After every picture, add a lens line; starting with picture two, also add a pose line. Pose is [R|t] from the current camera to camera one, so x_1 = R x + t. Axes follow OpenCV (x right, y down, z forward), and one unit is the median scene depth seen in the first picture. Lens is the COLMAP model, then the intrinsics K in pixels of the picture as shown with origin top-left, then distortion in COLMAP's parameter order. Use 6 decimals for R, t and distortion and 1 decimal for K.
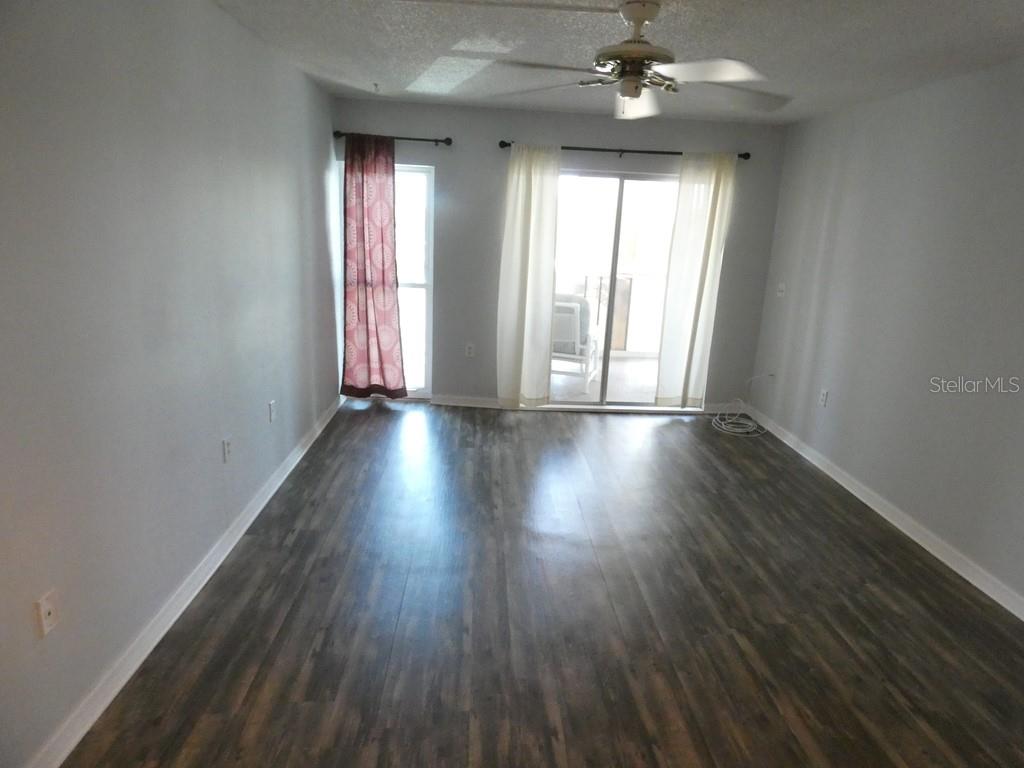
lens RADIAL K [[603.5, 0, 512.0], [0, 603.5, 384.0], [0, 0, 1]] dist [-0.000429, -0.000567]
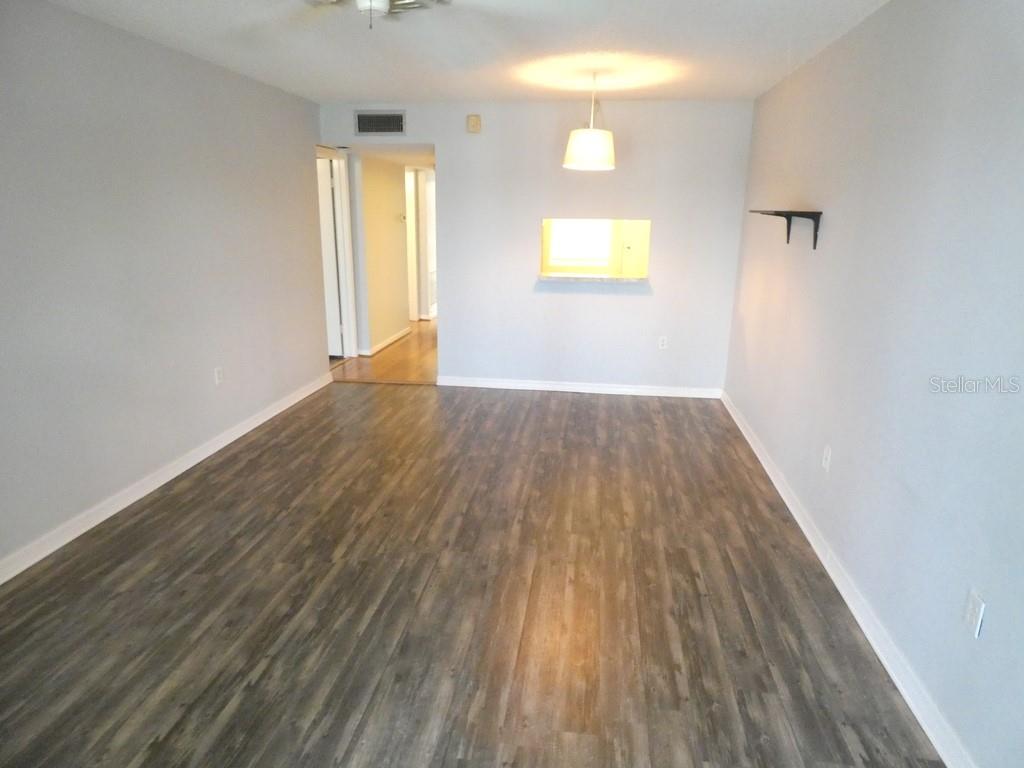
lens RADIAL K [[603.5, 0, 512.0], [0, 603.5, 384.0], [0, 0, 1]] dist [-0.000429, -0.000567]
pose [[-0.981136, -0.102732, 0.163762, -0.110210], [-0.004943, 0.860168, 0.509987, -0.456564], [-0.193254, 0.499558, -0.844449, 1.734745]]
